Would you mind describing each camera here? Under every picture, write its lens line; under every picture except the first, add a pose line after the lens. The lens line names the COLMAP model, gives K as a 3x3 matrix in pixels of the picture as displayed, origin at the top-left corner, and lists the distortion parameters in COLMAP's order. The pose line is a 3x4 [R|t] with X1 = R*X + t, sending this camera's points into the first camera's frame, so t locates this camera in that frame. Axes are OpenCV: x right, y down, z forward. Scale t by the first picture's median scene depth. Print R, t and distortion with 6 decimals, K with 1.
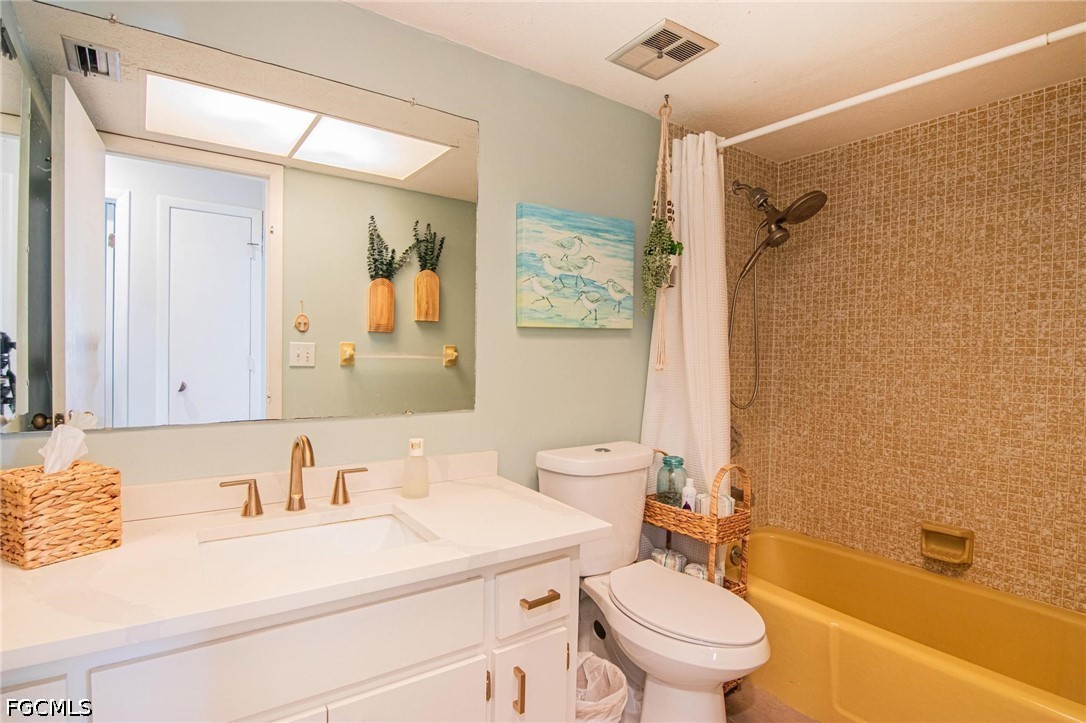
lens RADIAL K [[550.1, 0, 535.9], [0, 550.1, 359.9], [0, 0, 1]] dist [-0.009944, -0.009159]
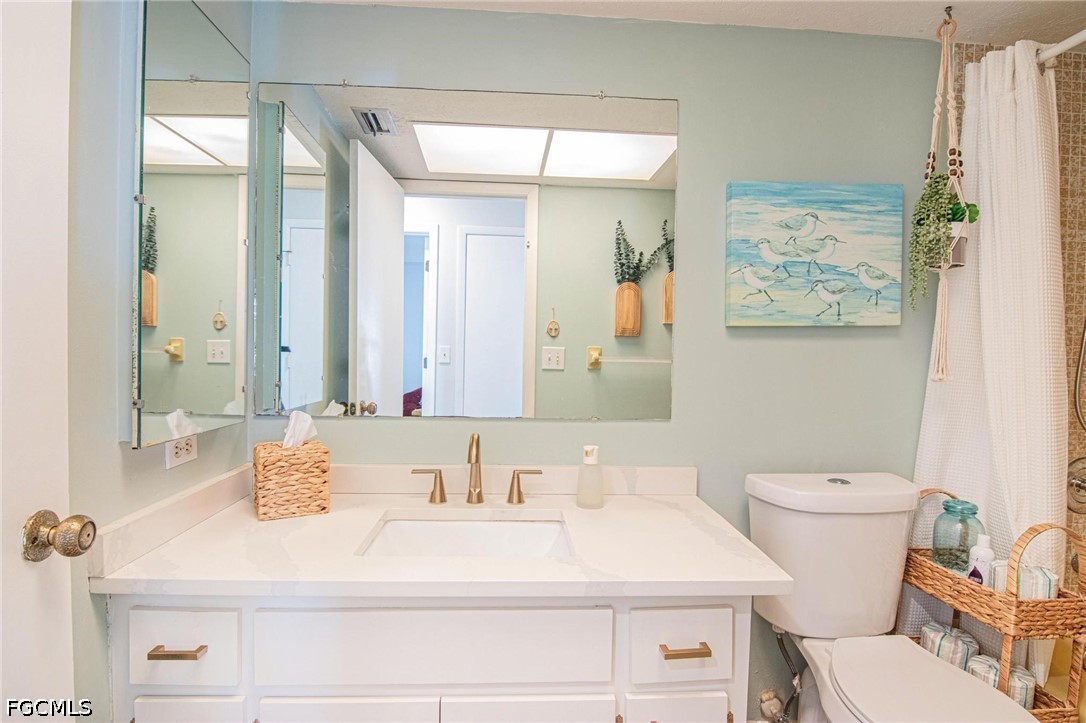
lens RADIAL K [[550.1, 0, 540.5], [0, 550.1, 360.7], [0, 0, 1]] dist [-0.009944, -0.009159]
pose [[0.854968, 0.006447, -0.518640, 0.158997], [-0.010902, 0.999925, -0.005544, 0.001561], [0.518566, 0.010394, 0.854975, 0.108435]]
